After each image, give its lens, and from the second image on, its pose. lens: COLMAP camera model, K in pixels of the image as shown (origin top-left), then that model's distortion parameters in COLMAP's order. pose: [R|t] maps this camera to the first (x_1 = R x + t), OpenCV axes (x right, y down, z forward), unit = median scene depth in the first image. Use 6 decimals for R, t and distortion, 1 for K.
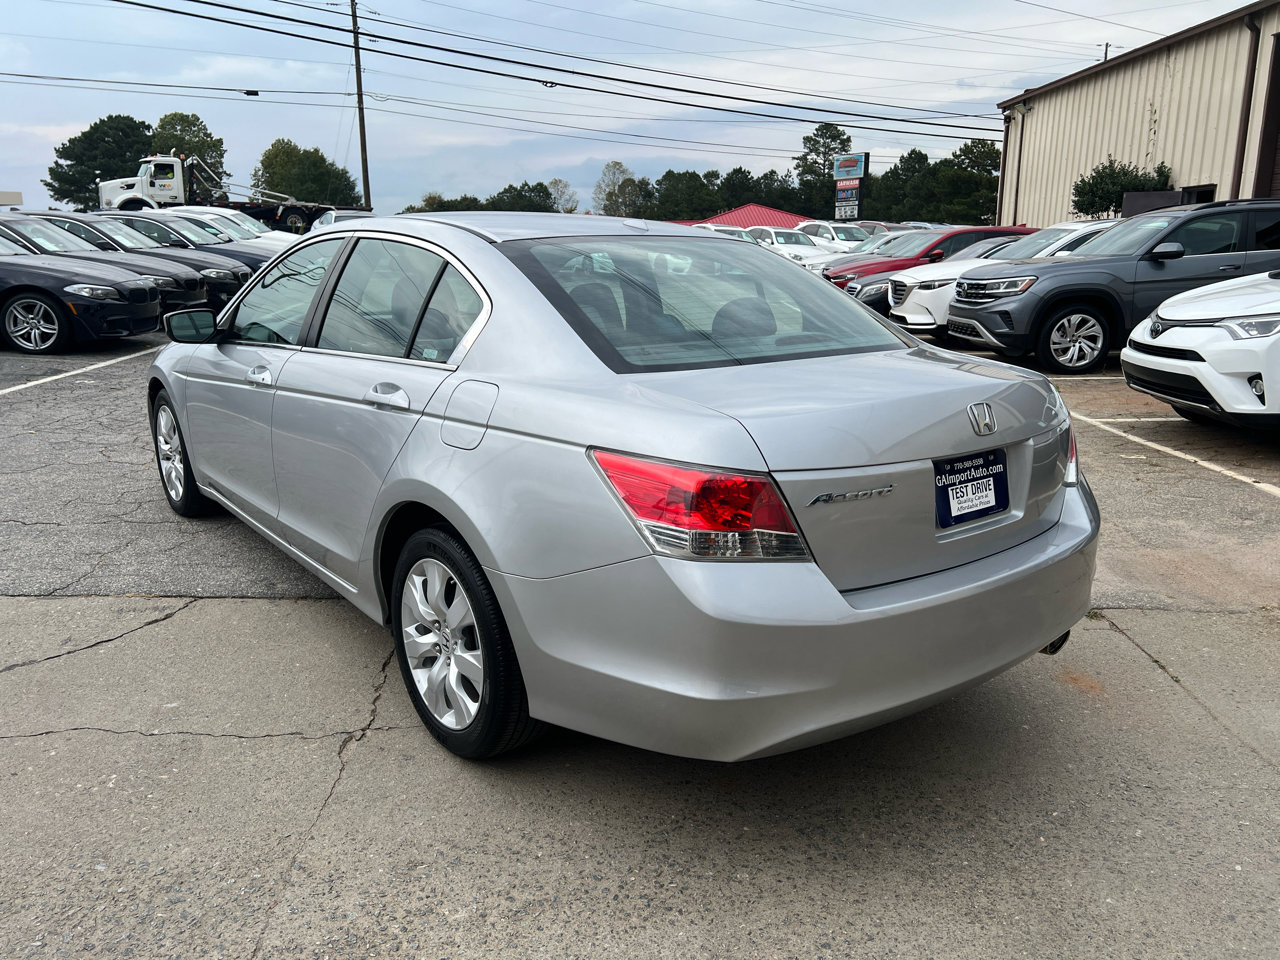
lens RADIAL K [[956.3, 0, 640.0], [0, 956.3, 480.0], [0, 0, 1]] dist [0.051154, -0.055160]
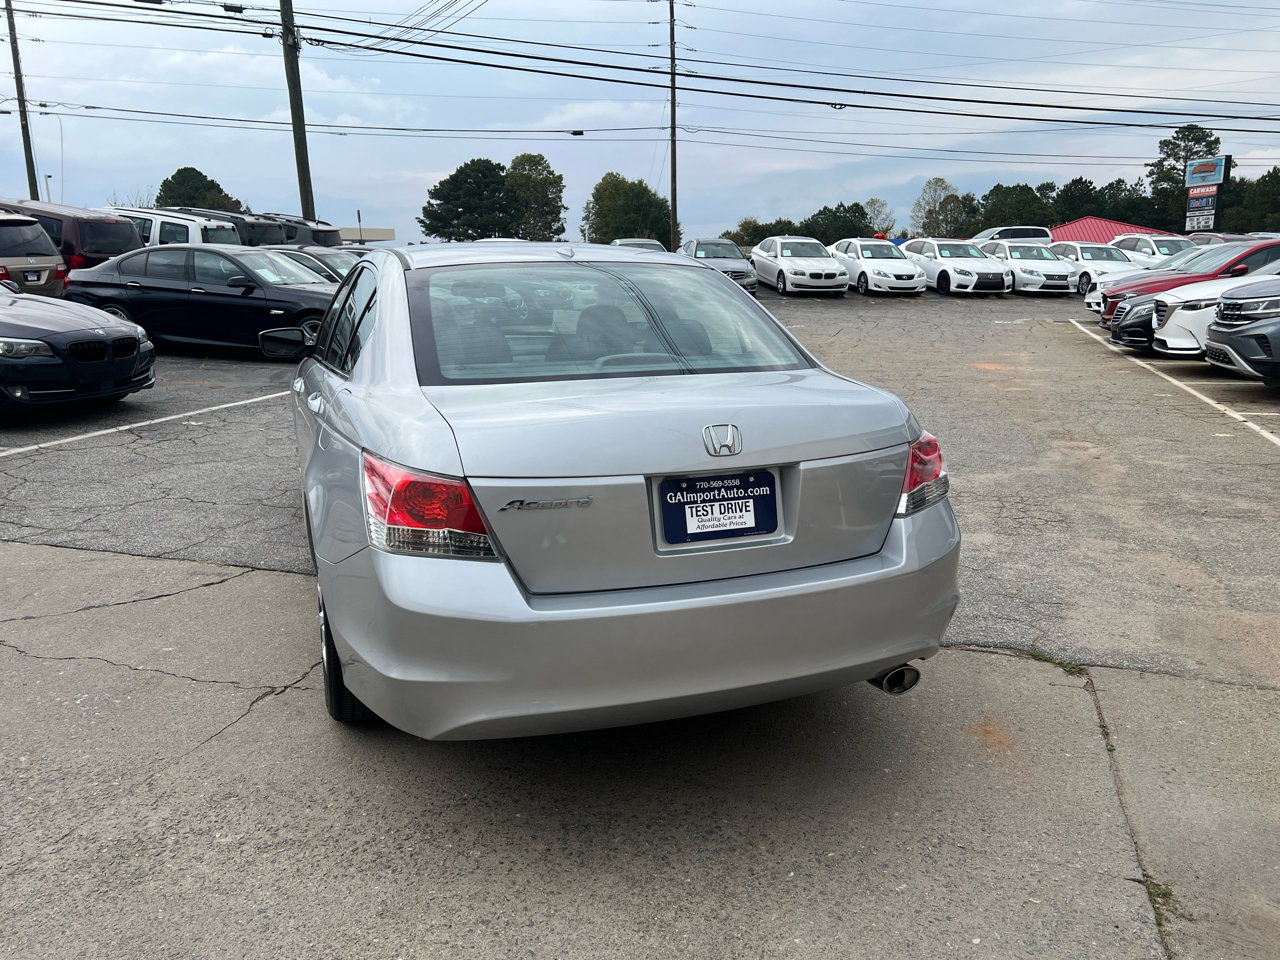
lens RADIAL K [[957.9, 0, 638.6], [0, 957.9, 472.8], [0, 0, 1]] dist [0.056645, -0.059690]
pose [[0.948405, 0.052266, -0.312725, 0.126308], [-0.061367, 0.997928, -0.019325, -0.000791], [0.311067, 0.037519, 0.949647, 0.002986]]
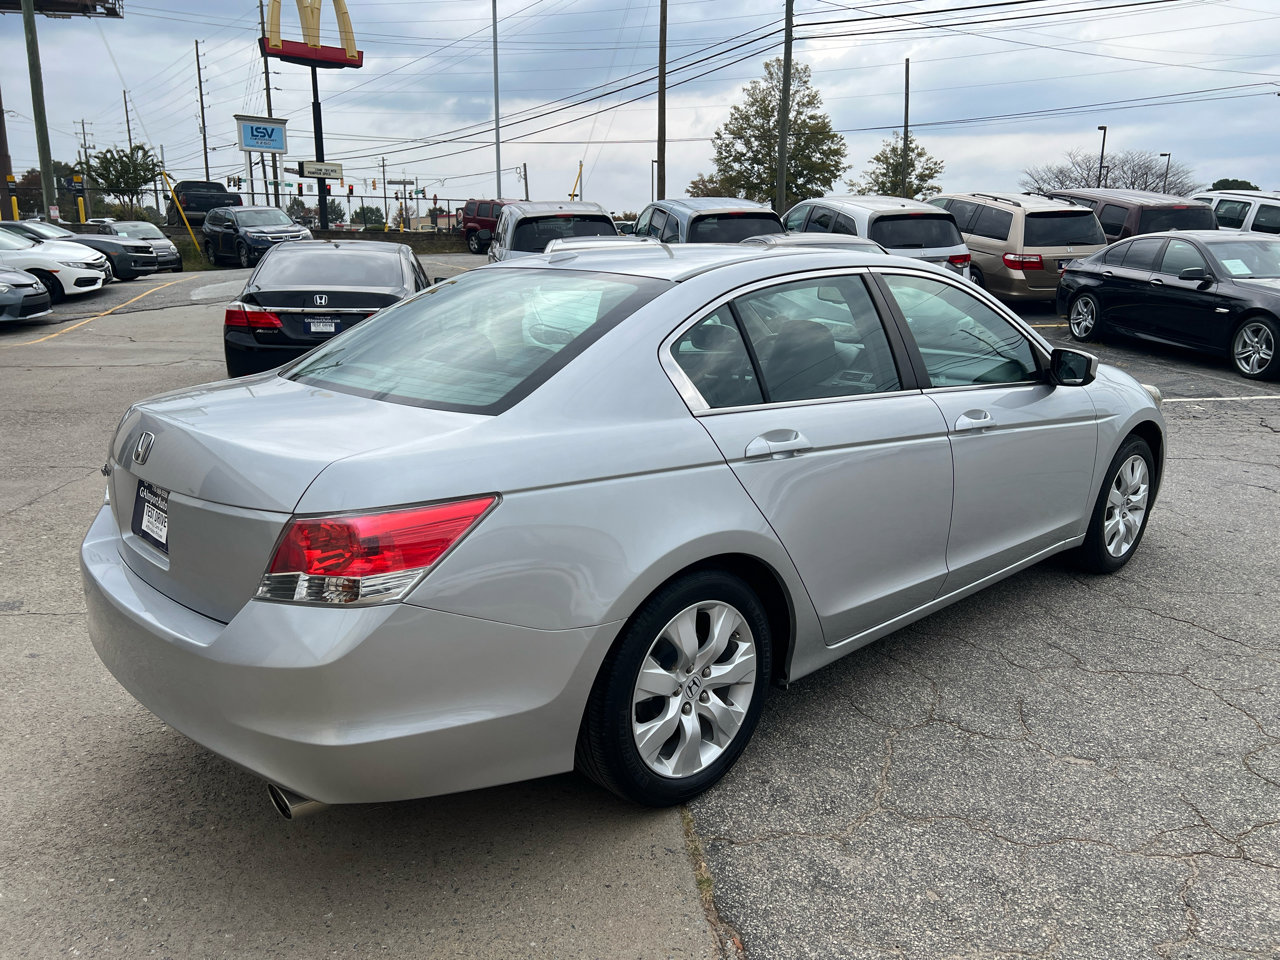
lens RADIAL K [[951.3, 0, 638.3], [0, 951.3, 476.9], [0, 0, 1]] dist [0.060237, -0.065791]
pose [[0.075208, 0.219337, -0.972746, 0.302612], [-0.238447, 0.951164, 0.196035, -0.078180], [0.968239, 0.217205, 0.123836, 0.298819]]
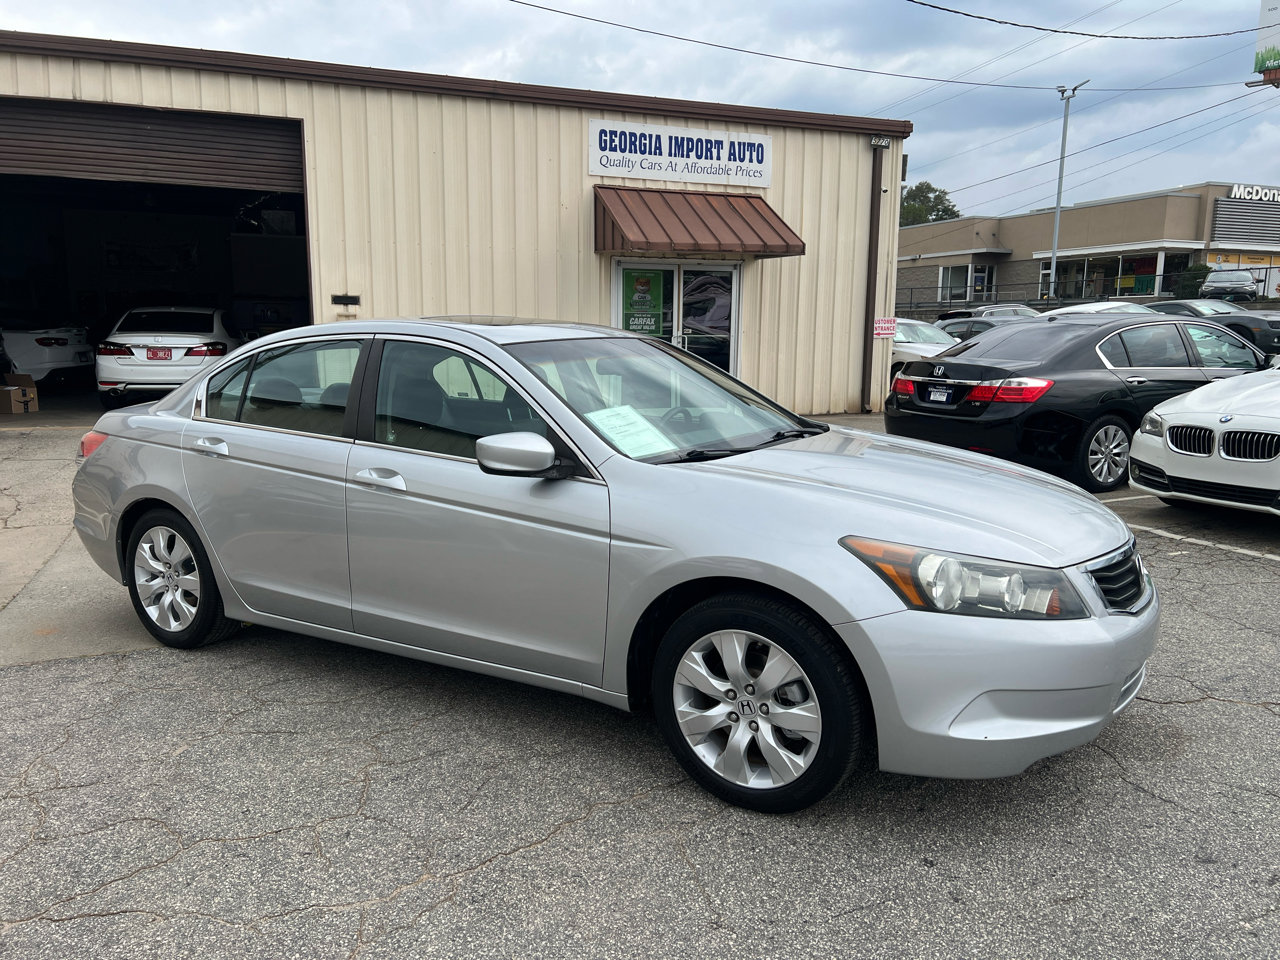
lens RADIAL K [[951.3, 0, 638.3], [0, 951.3, 476.9], [0, 0, 1]] dist [0.060237, -0.065791]
pose [[-0.941002, 0.045675, -0.335304, 0.028111], [-0.085027, 0.927150, 0.364917, -0.189222], [0.327545, 0.371897, -0.868566, 0.757067]]
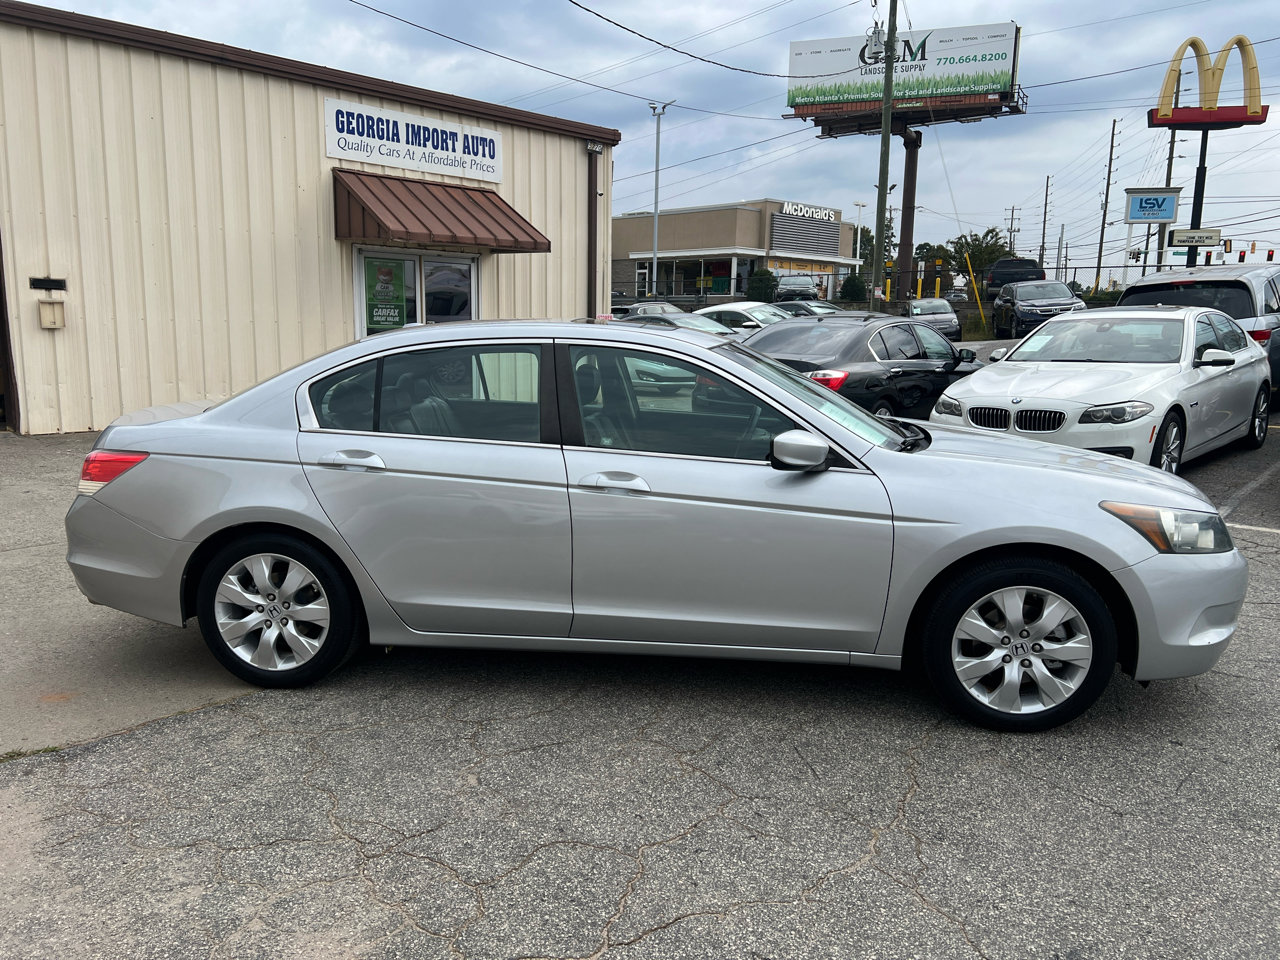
lens RADIAL K [[949.0, 0, 636.0], [0, 949.0, 474.2], [0, 0, 1]] dist [0.055772, -0.058243]
pose [[-0.718185, 0.097736, -0.688954, 0.225565], [-0.177005, 0.931860, 0.316710, -0.169922], [0.672963, 0.349405, -0.651949, 0.662350]]
